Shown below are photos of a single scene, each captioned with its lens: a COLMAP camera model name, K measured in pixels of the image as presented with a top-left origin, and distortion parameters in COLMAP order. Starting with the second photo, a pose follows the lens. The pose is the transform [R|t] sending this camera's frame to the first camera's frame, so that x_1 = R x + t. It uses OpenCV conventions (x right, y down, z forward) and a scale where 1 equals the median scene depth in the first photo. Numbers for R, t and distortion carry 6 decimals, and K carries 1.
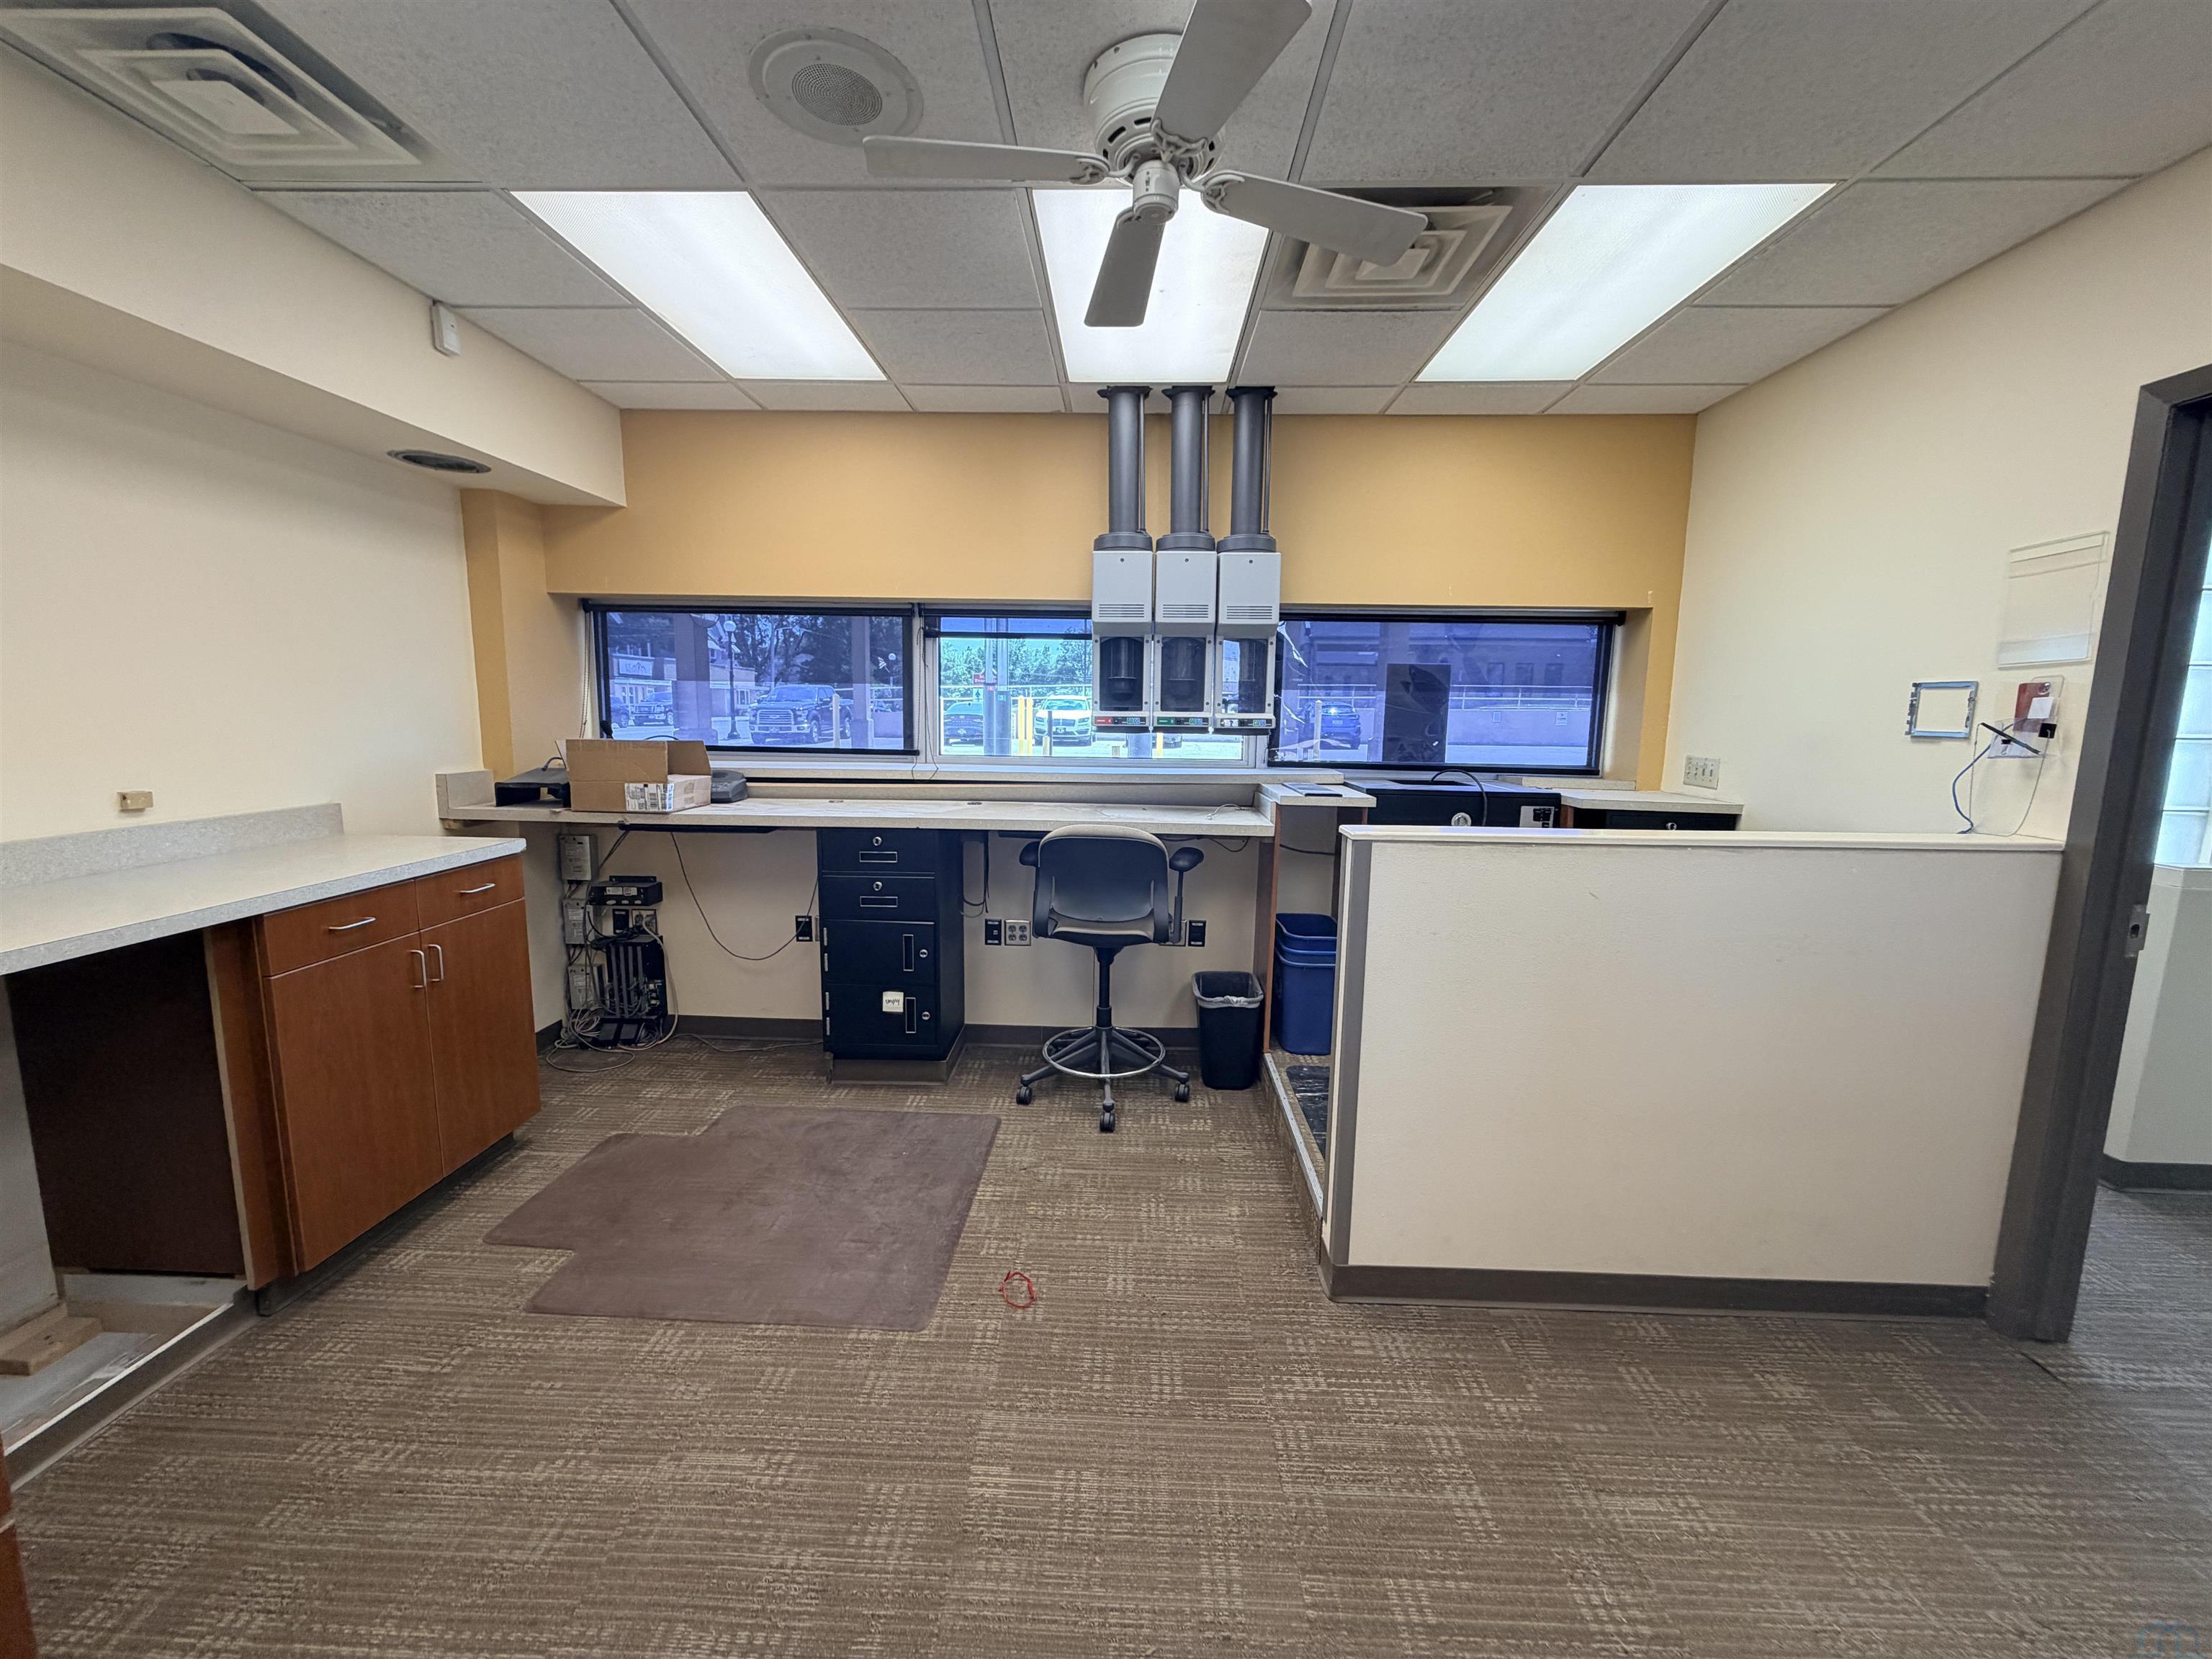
lens RADIAL K [[877.3, 0, 1101.2], [0, 877.3, 830.4], [0, 0, 1]] dist [-0.001119, 0.000164]
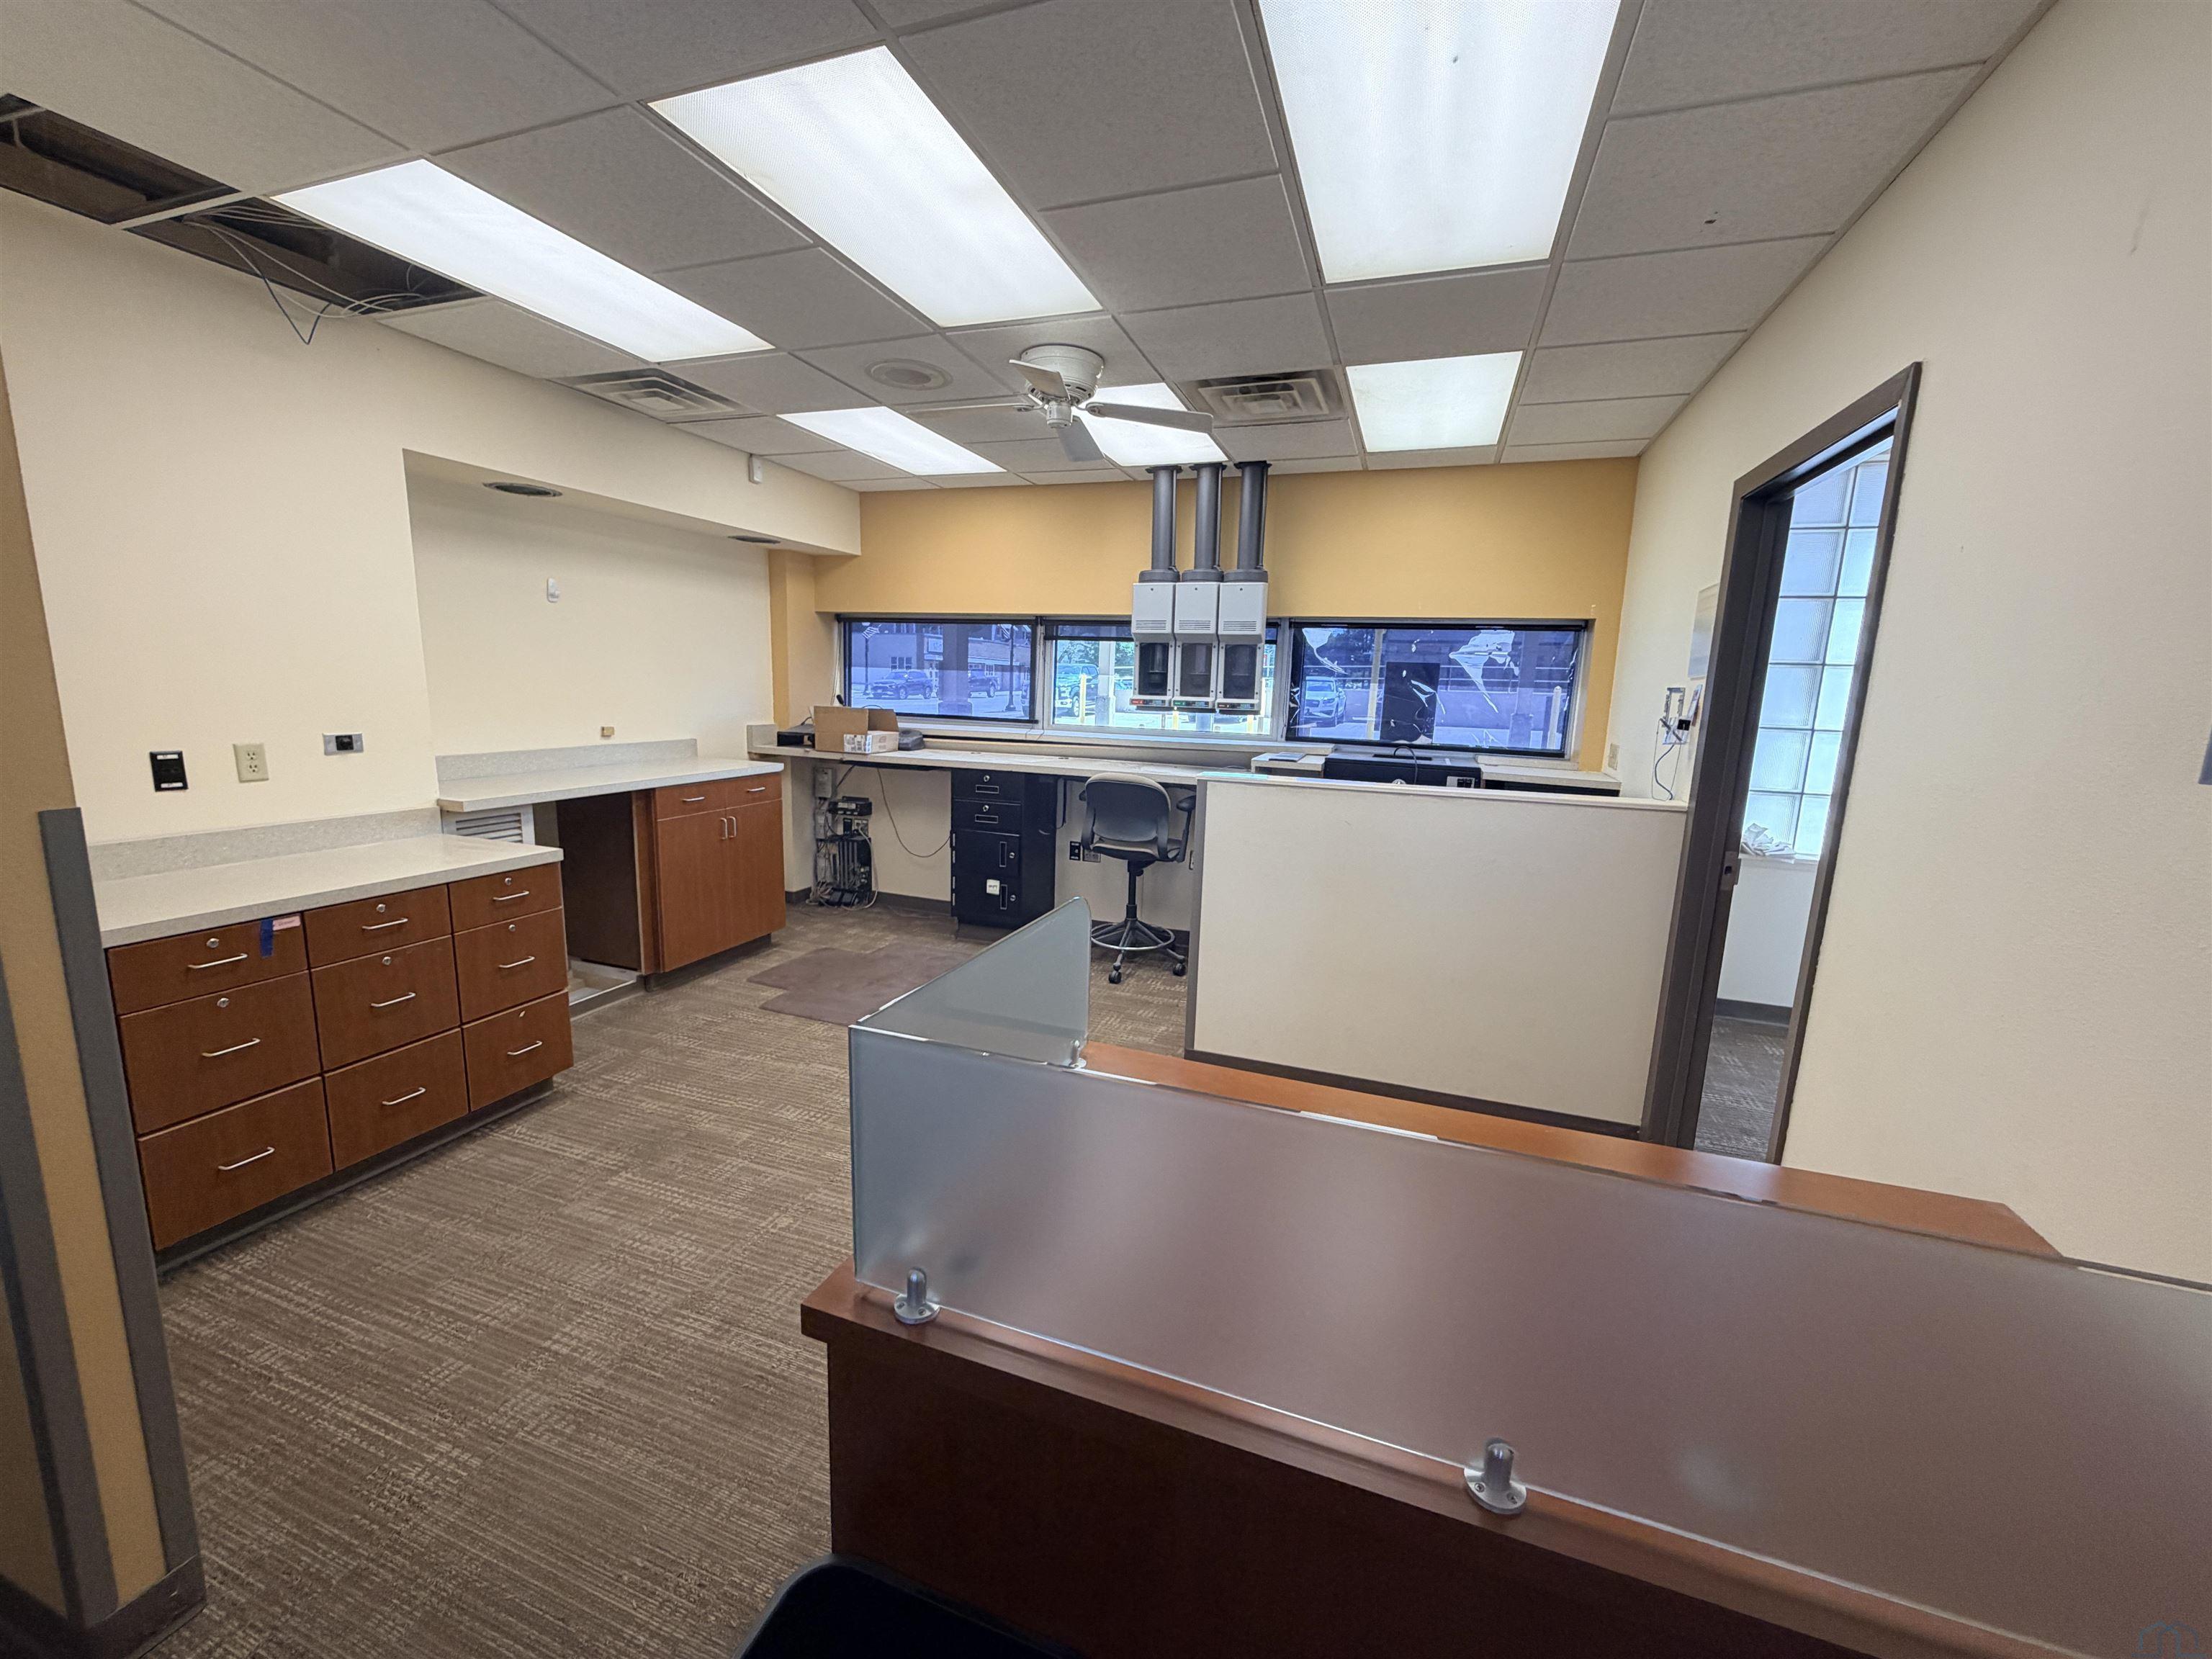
lens RADIAL K [[877.3, 0, 1101.2], [0, 877.3, 830.4], [0, 0, 1]] dist [-0.001119, 0.000164]
pose [[0.951617, 0.067214, -0.299847, 0.381822], [-0.060035, 0.997647, 0.033102, 0.038525], [0.301366, -0.013499, 0.953413, -0.373439]]
